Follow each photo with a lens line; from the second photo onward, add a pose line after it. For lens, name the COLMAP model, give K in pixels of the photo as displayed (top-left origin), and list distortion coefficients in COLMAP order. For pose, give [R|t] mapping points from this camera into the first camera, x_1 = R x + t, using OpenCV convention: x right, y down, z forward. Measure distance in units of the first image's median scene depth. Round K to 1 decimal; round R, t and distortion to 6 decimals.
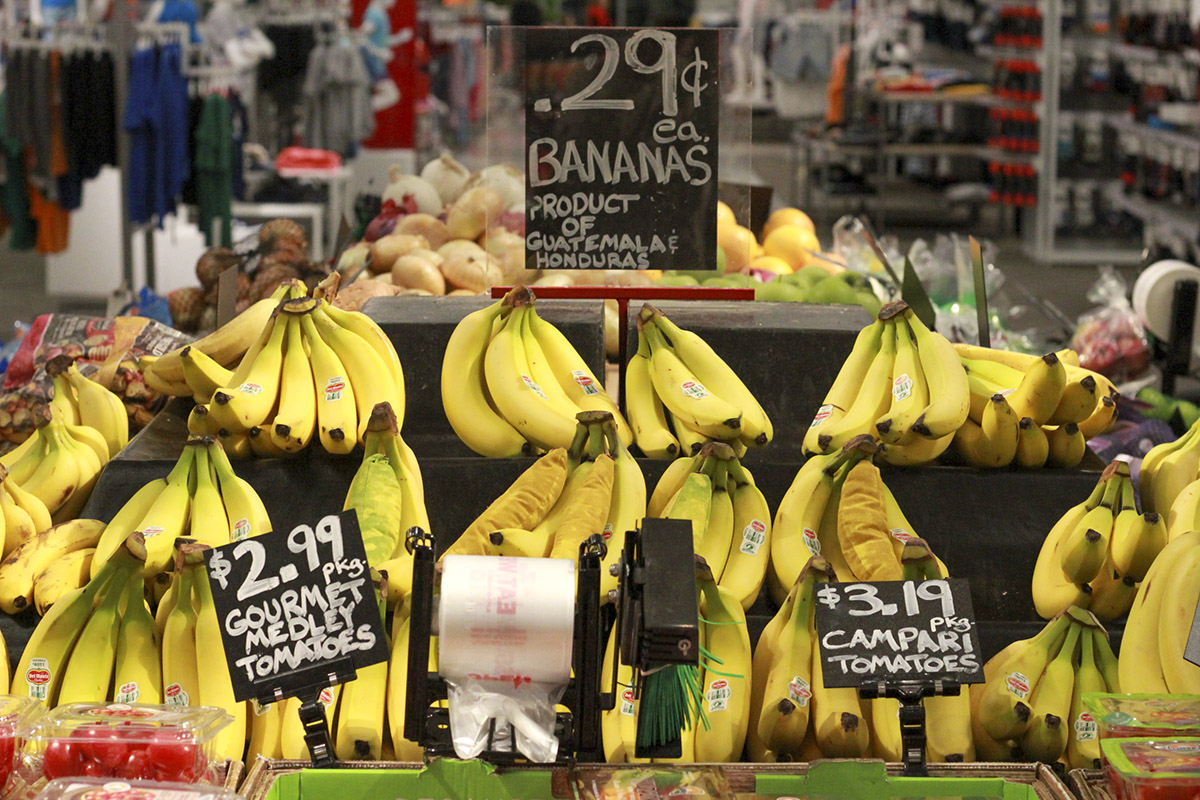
lens RADIAL K [[2933.8, 0, 598.7], [0, 2933.8, 400.5], [0, 0, 1]] dist [-0.115742, 0.000000]
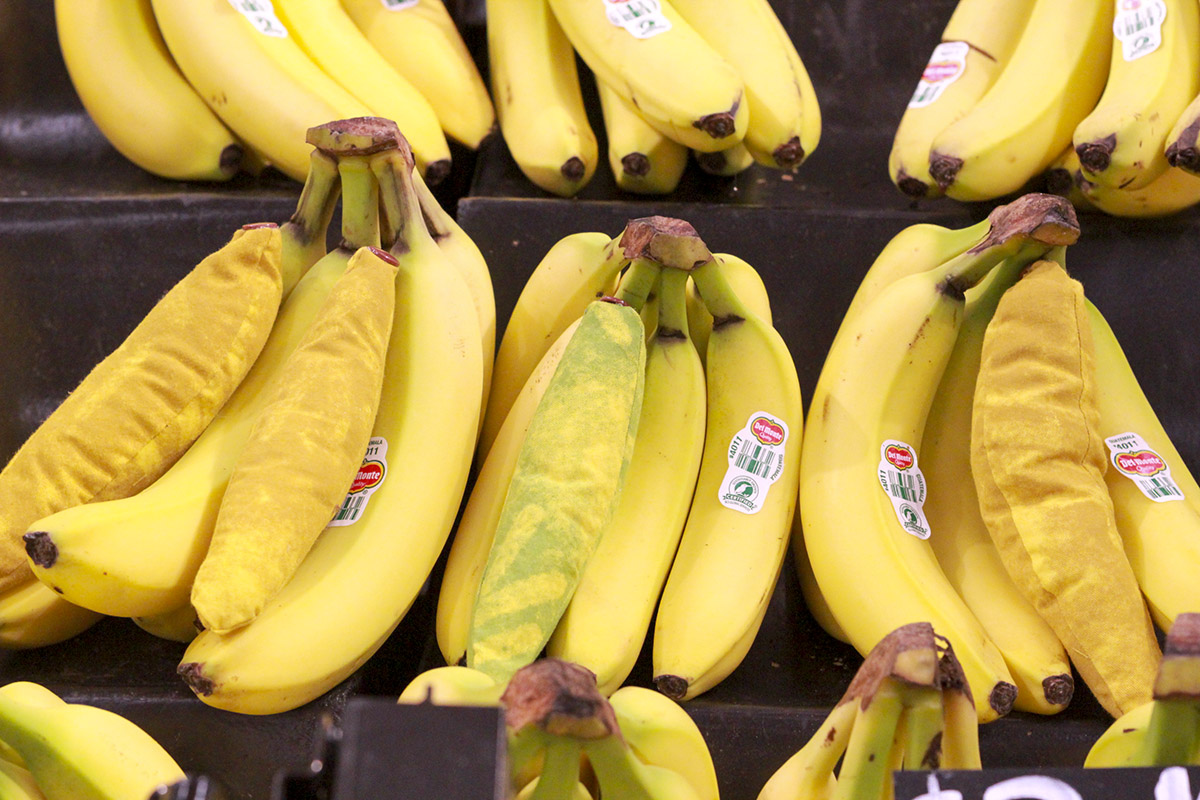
lens RADIAL K [[2933.8, 0, 603.8], [0, 2933.8, 400.9], [0, 0, 1]] dist [-0.115742, 0.000000]
pose [[0.999061, 0.003844, -0.043152, 0.049673], [0.007843, 0.963553, 0.267403, -0.065862], [0.042607, -0.267491, 0.962618, 0.626498]]
